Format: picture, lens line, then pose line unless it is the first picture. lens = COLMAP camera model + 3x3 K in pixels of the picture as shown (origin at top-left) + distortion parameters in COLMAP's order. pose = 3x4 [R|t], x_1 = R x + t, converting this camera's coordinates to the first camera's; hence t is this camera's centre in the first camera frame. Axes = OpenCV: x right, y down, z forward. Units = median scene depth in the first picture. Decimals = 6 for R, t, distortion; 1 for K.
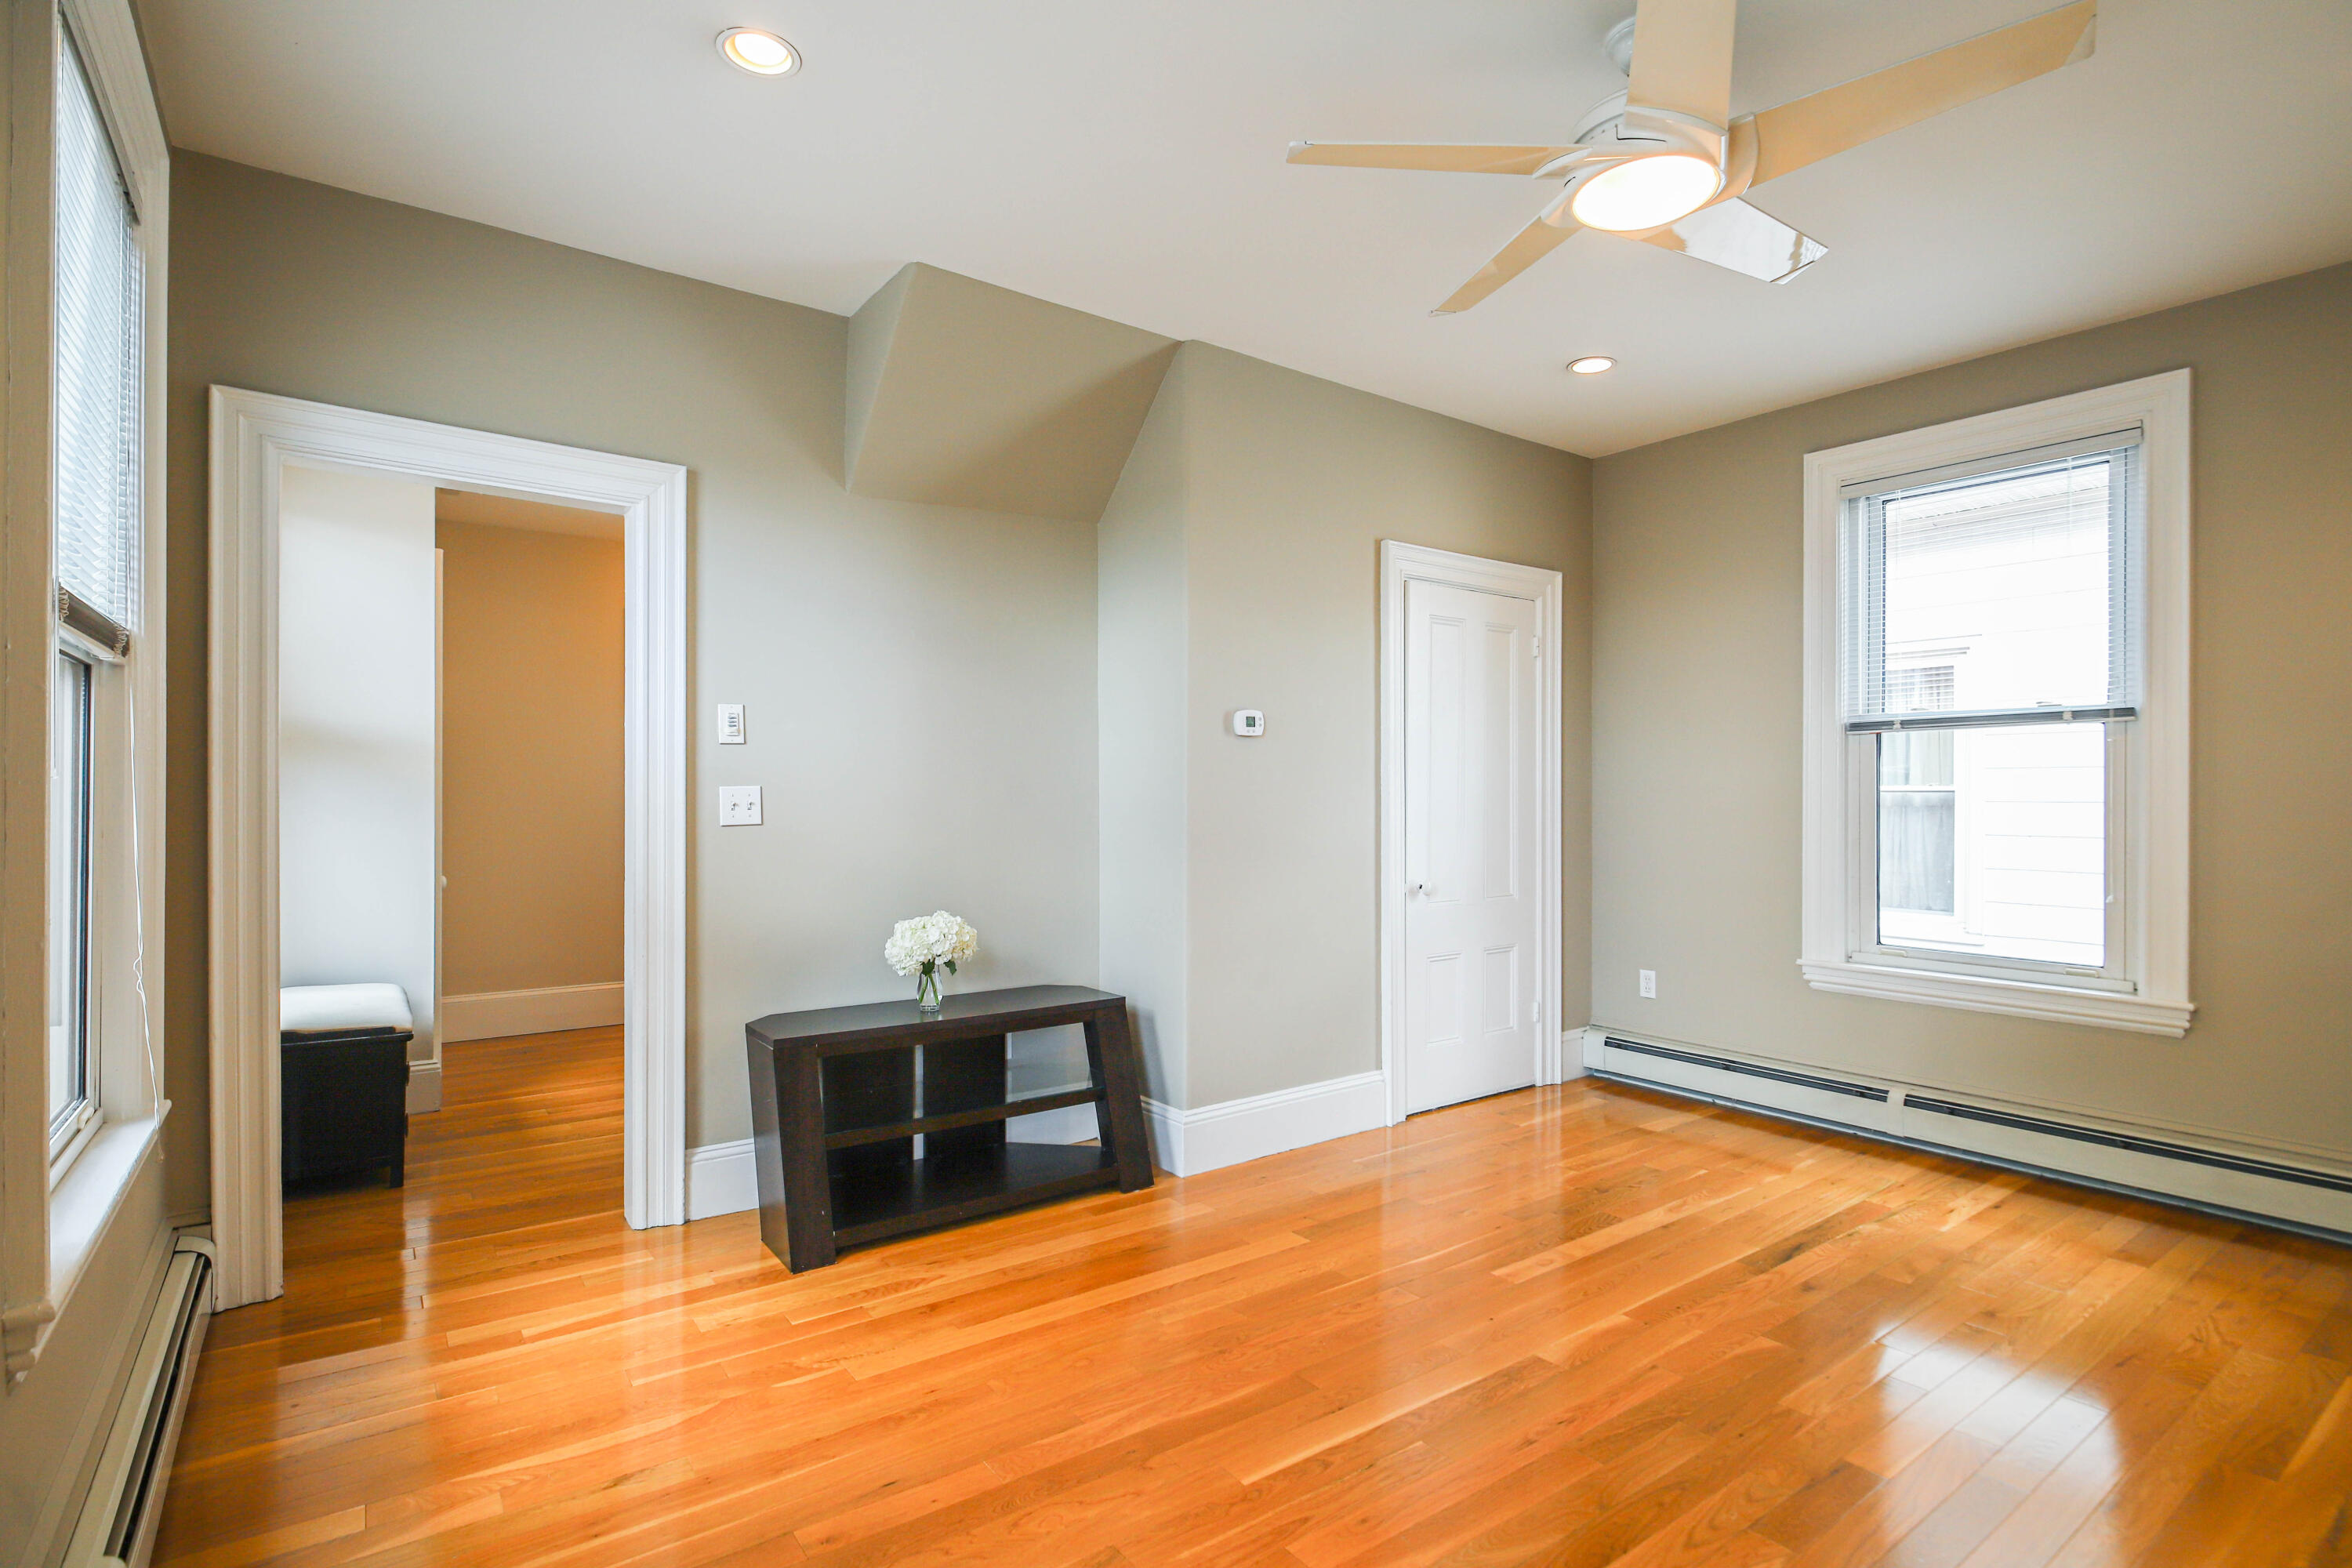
lens RADIAL K [[1139.5, 0, 1181.6], [0, 1139.5, 773.1], [0, 0, 1]] dist [0.000879, -0.003972]
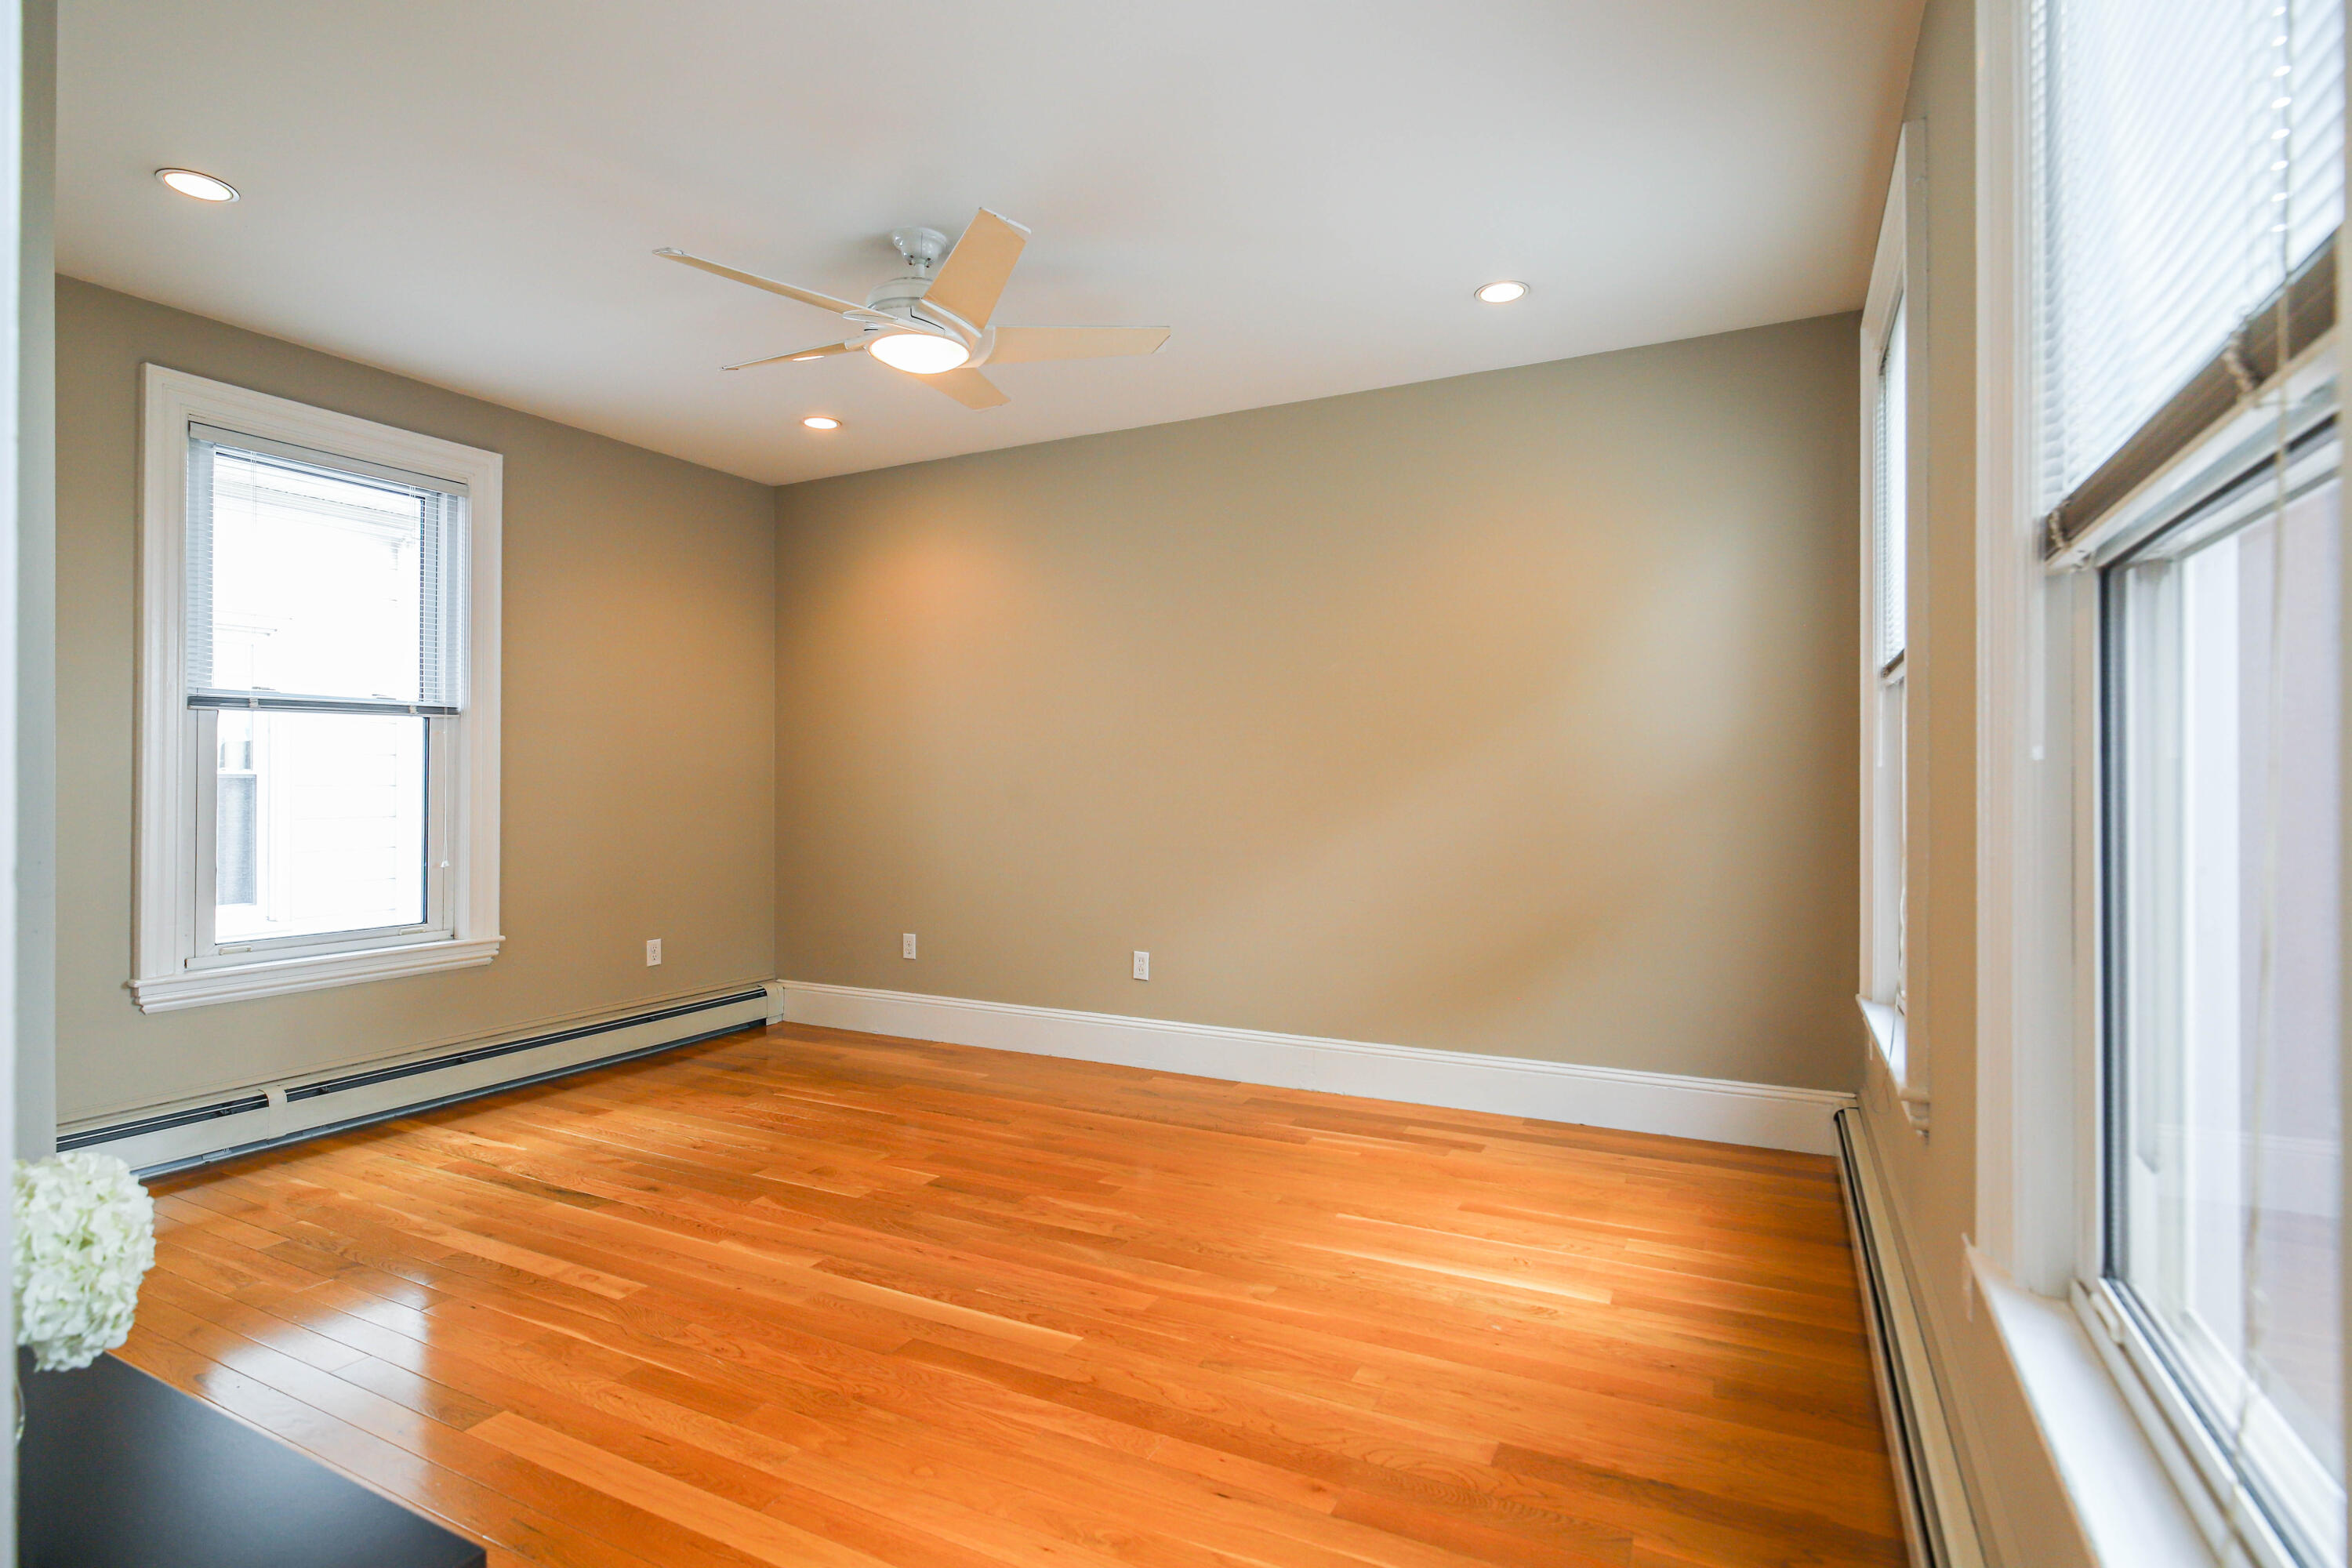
lens RADIAL K [[1156.9, 0, 1182.8], [0, 1156.9, 782.8], [0, 0, 1]] dist [0.000521, -0.005269]
pose [[-0.447106, -0.004398, 0.894470, -0.659558], [-0.014586, 0.999891, -0.002375, 0.015746], [-0.894362, -0.014109, -0.447121, 0.877113]]
